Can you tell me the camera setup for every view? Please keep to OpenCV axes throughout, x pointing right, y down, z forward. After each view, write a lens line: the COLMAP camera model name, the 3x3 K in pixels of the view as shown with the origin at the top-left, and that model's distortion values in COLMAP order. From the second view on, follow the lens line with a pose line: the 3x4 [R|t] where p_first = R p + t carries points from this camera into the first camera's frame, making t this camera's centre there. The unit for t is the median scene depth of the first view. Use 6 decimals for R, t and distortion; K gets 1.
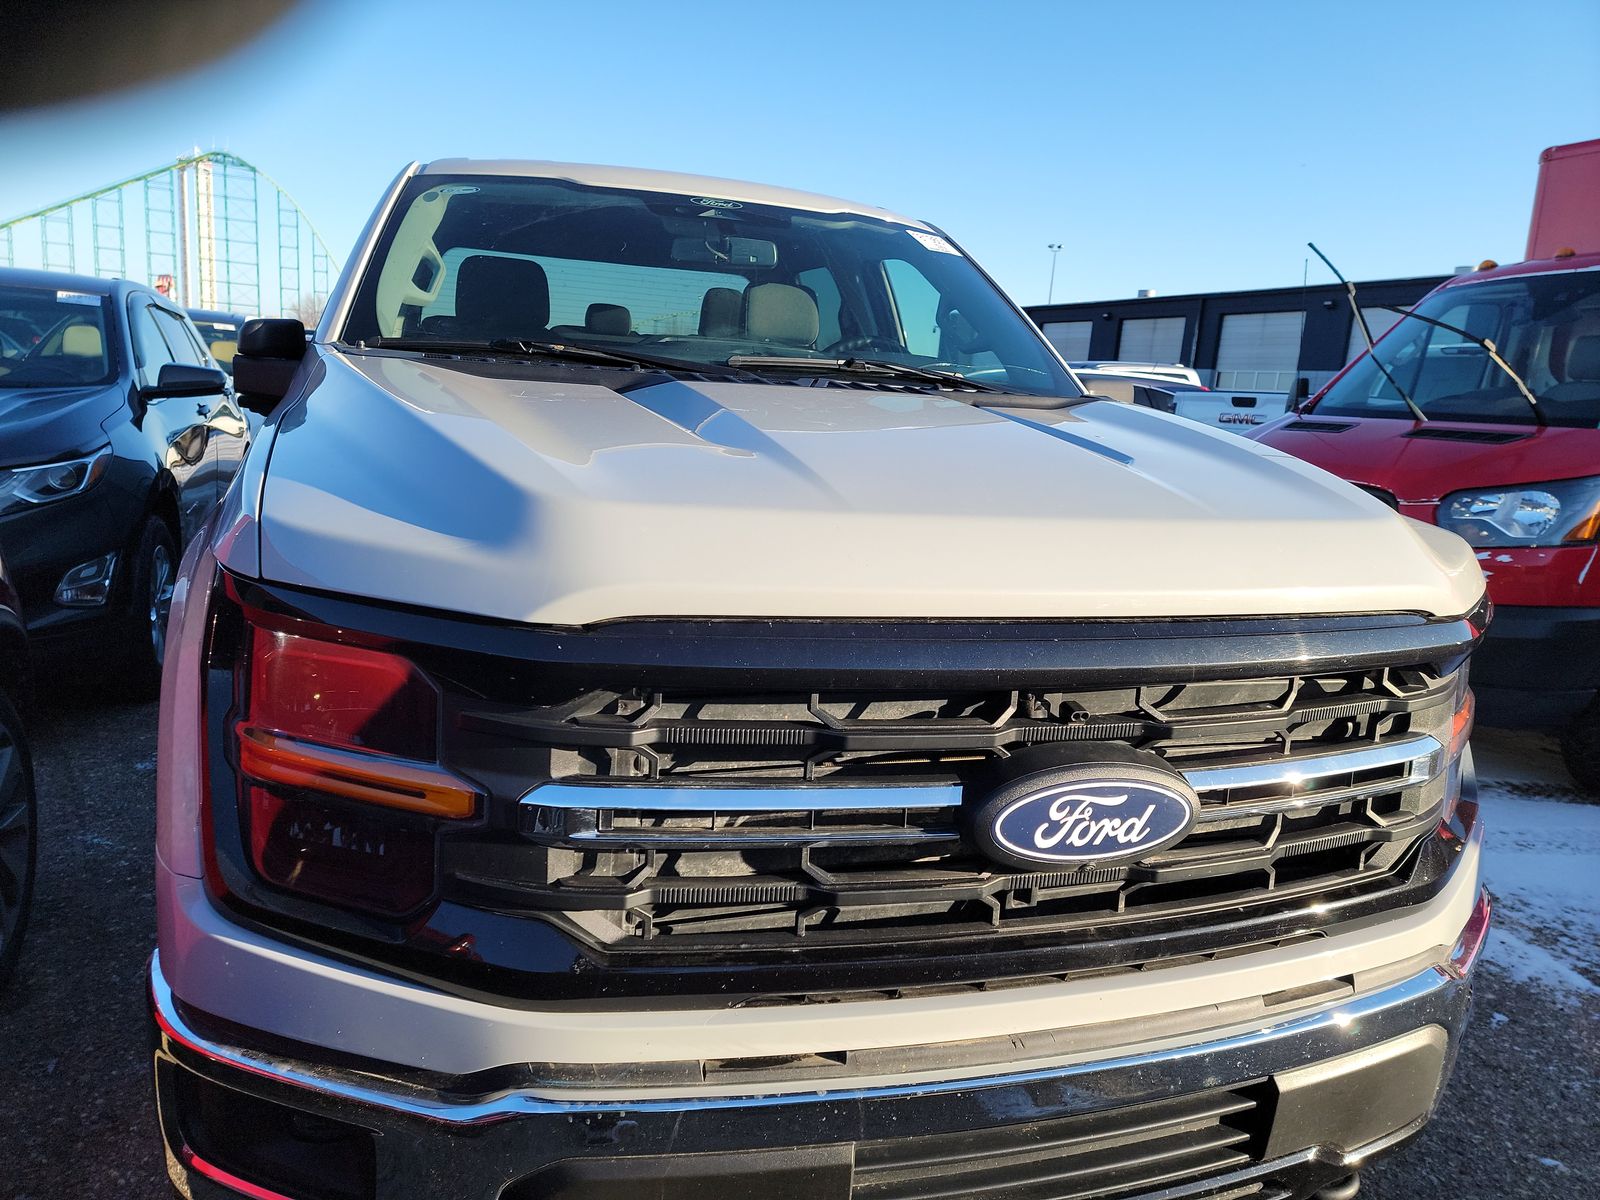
lens RADIAL K [[1111.9, 0, 800.0], [0, 1111.9, 600.0], [0, 0, 1]] dist [0.093075, -0.066251]
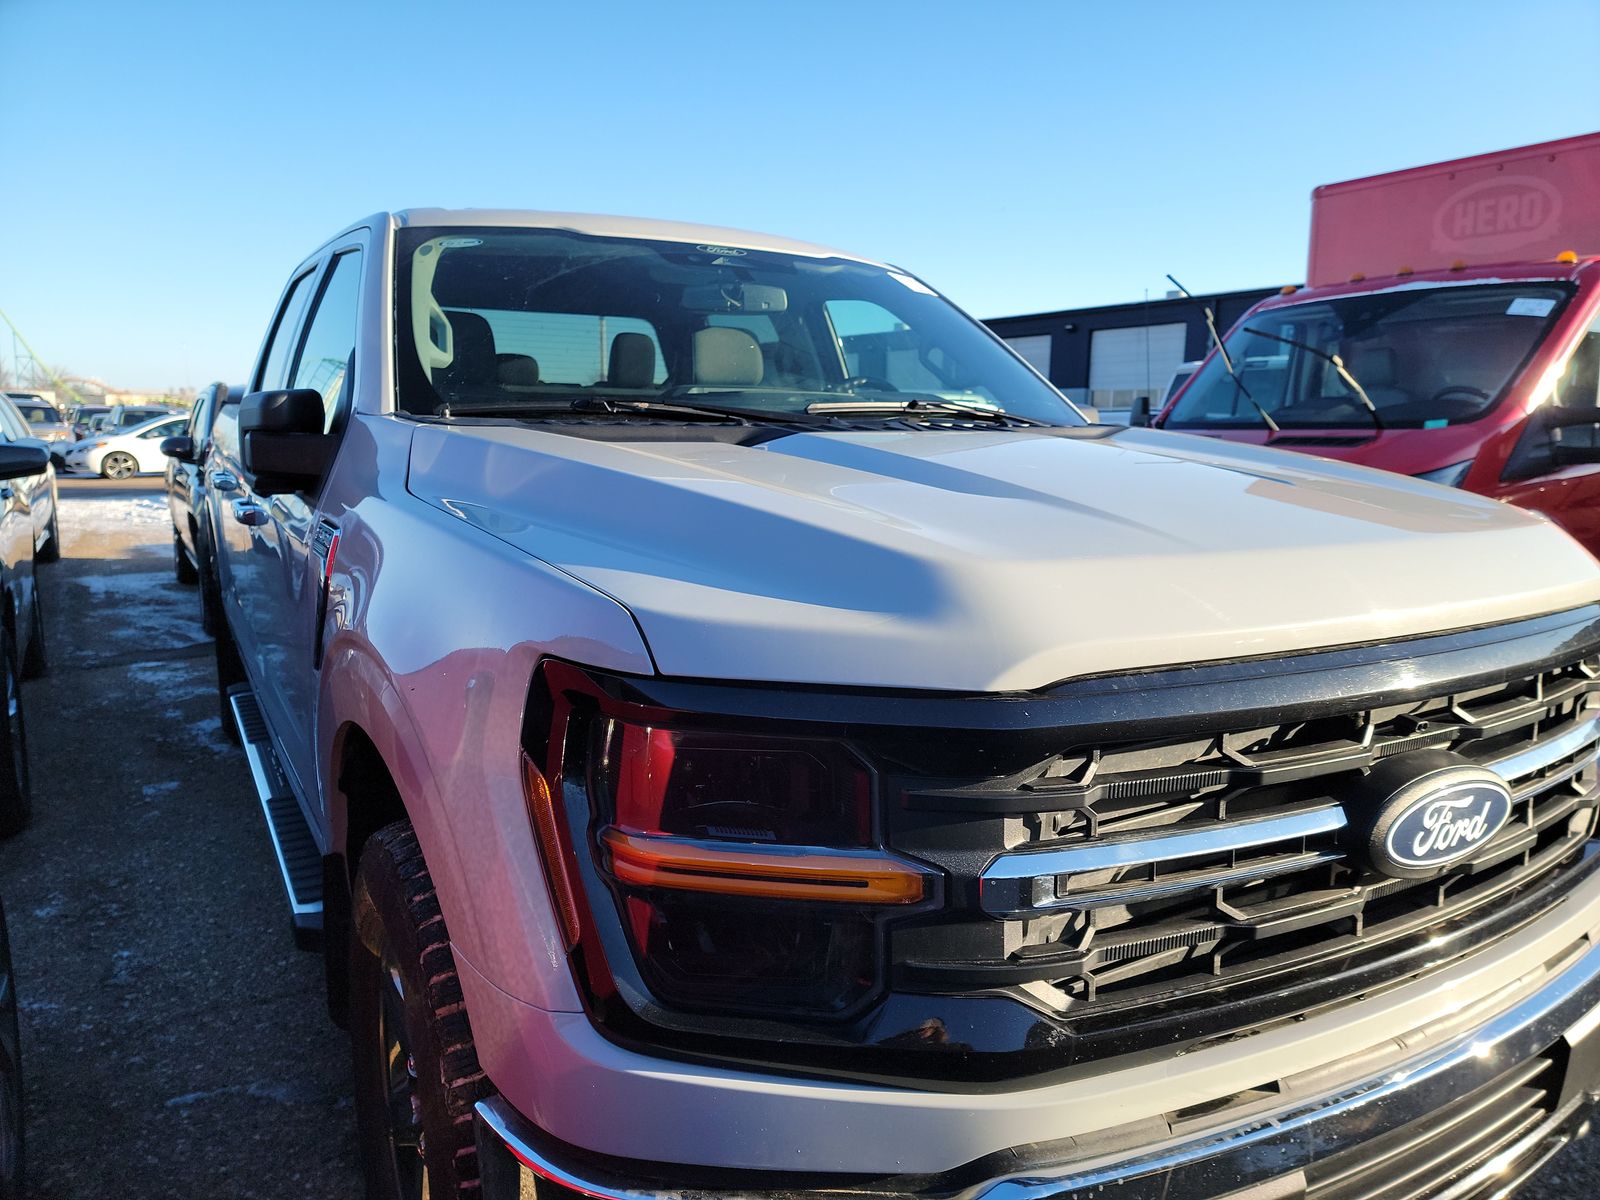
lens RADIAL K [[1117.4, 0, 813.1], [0, 1117.4, 606.0], [0, 0, 1]] dist [0.084974, -0.075291]
pose [[0.972435, -0.089384, 0.215361, -0.532492], [0.094525, 0.995429, -0.013669, -0.049636], [-0.213155, 0.033649, 0.976439, 0.068411]]
